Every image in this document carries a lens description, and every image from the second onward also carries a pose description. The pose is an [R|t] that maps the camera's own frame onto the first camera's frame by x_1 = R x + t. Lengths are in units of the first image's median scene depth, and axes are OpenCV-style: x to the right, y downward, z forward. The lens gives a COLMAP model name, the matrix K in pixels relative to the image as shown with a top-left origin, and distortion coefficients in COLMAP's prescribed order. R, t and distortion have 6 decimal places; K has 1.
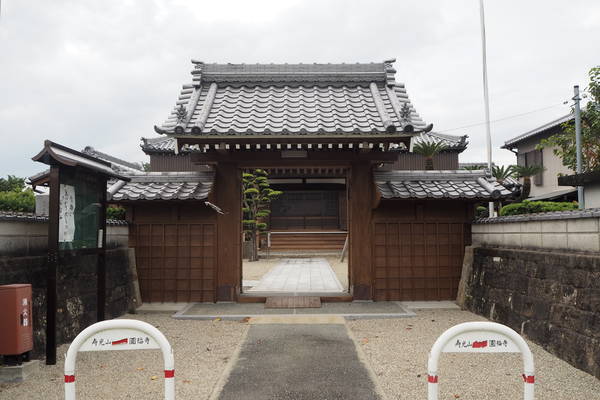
lens RADIAL K [[497.5, 0, 300.0], [0, 497.5, 200.0], [0, 0, 1]] dist [-0.051513, 0.007297]
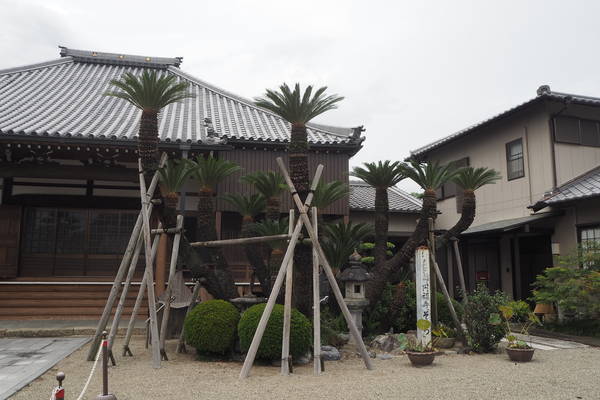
lens RADIAL K [[497.5, 0, 300.0], [0, 497.5, 200.0], [0, 0, 1]] dist [-0.051513, 0.007297]
pose [[0.970604, 0.043551, 0.236711, 0.117830], [-0.022937, 0.995754, -0.089150, 0.017714], [-0.239589, 0.081099, 0.967481, 0.423466]]
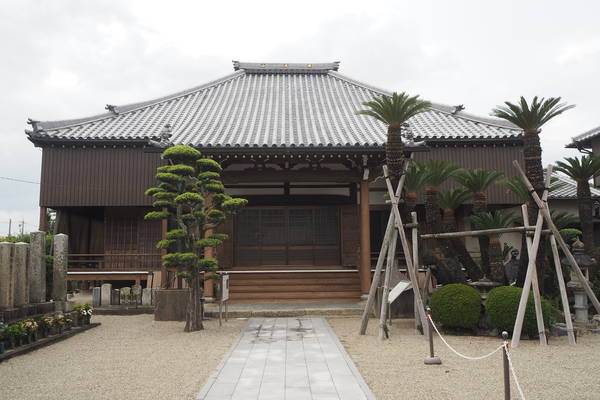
lens RADIAL K [[497.5, 0, 300.0], [0, 497.5, 200.0], [0, 0, 1]] dist [-0.051513, 0.007297]
pose [[0.999161, 0.002190, 0.040888, -0.001093], [0.000232, 0.998251, -0.059126, 0.012954], [-0.040945, 0.059085, 0.997413, 0.375409]]
